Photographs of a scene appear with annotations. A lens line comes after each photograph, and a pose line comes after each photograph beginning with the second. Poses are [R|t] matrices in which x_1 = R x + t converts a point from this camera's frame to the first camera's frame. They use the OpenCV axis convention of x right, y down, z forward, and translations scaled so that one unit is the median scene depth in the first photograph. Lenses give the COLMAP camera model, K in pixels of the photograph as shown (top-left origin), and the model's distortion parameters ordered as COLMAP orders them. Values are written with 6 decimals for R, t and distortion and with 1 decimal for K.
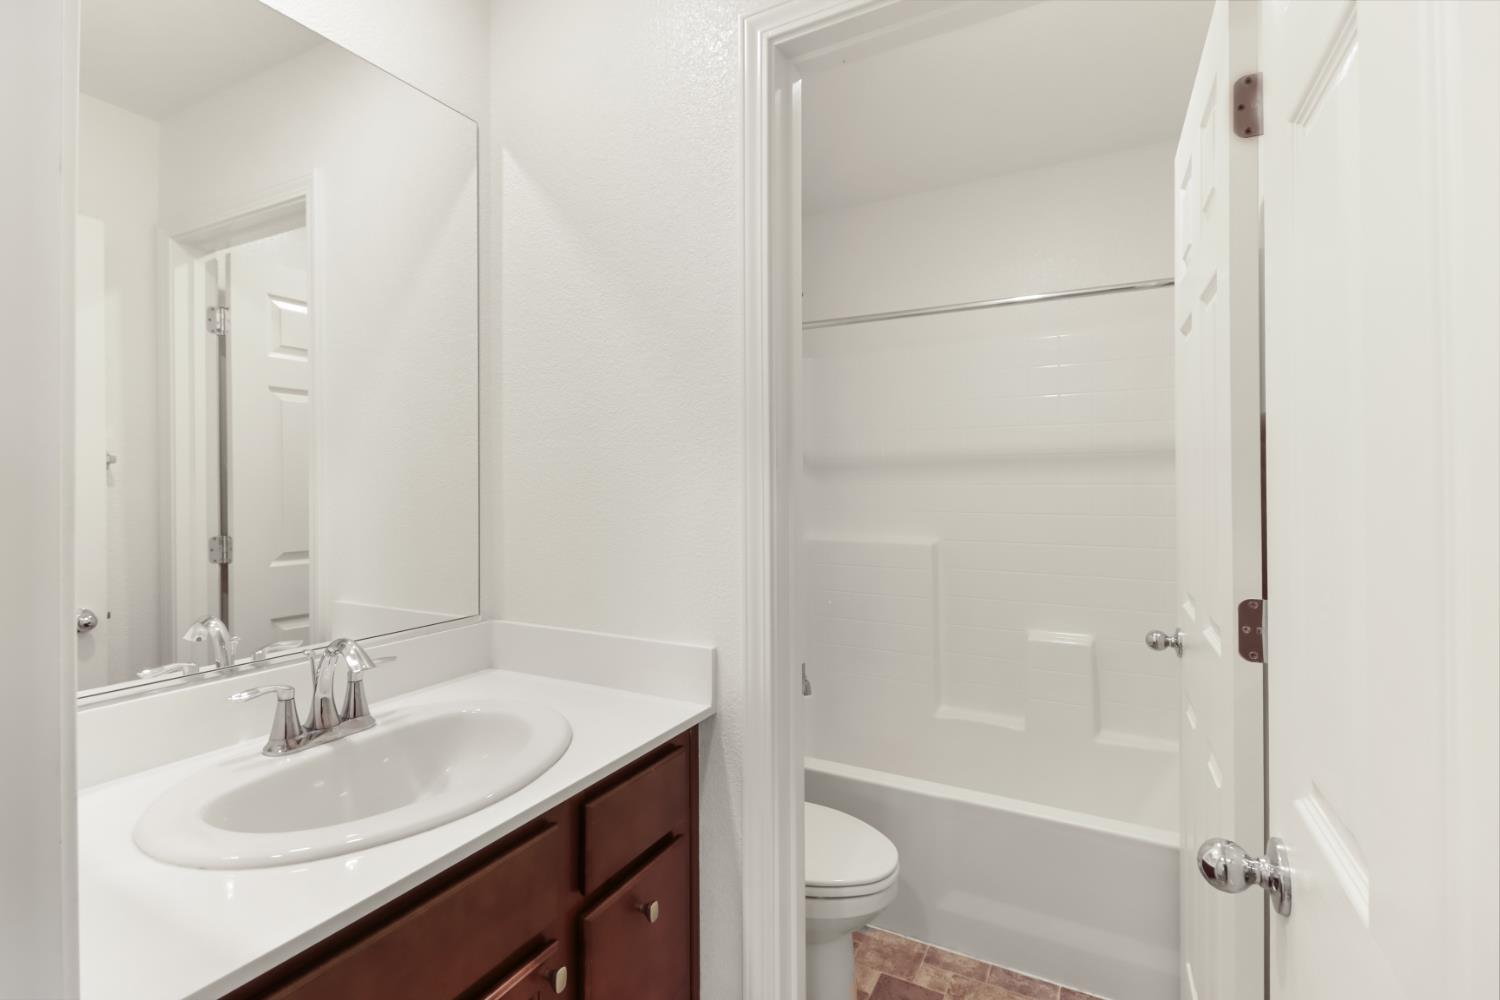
lens RADIAL K [[691.7, 0, 750.4], [0, 691.7, 480.2], [0, 0, 1]] dist [0.002496, 0.000047]
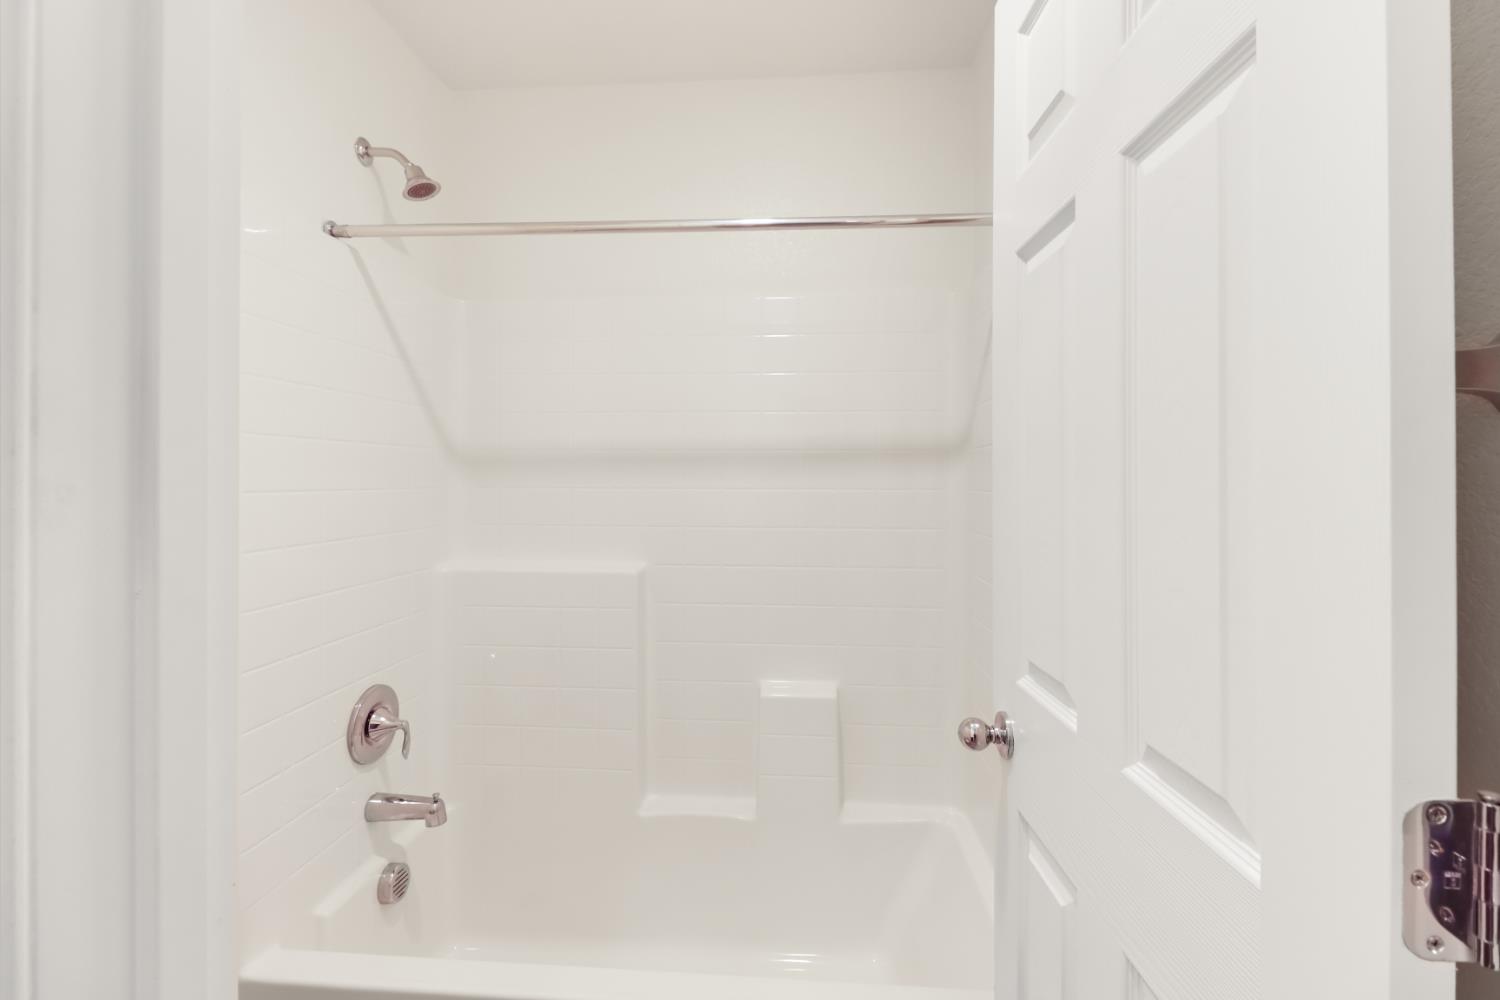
lens RADIAL K [[691.7, 0, 750.4], [0, 691.7, 480.2], [0, 0, 1]] dist [0.002496, 0.000047]
pose [[0.917278, 0.011373, 0.398085, 0.095653], [-0.009167, 0.999930, -0.007445, 0.002893], [-0.398142, 0.003180, 0.917318, 0.338529]]
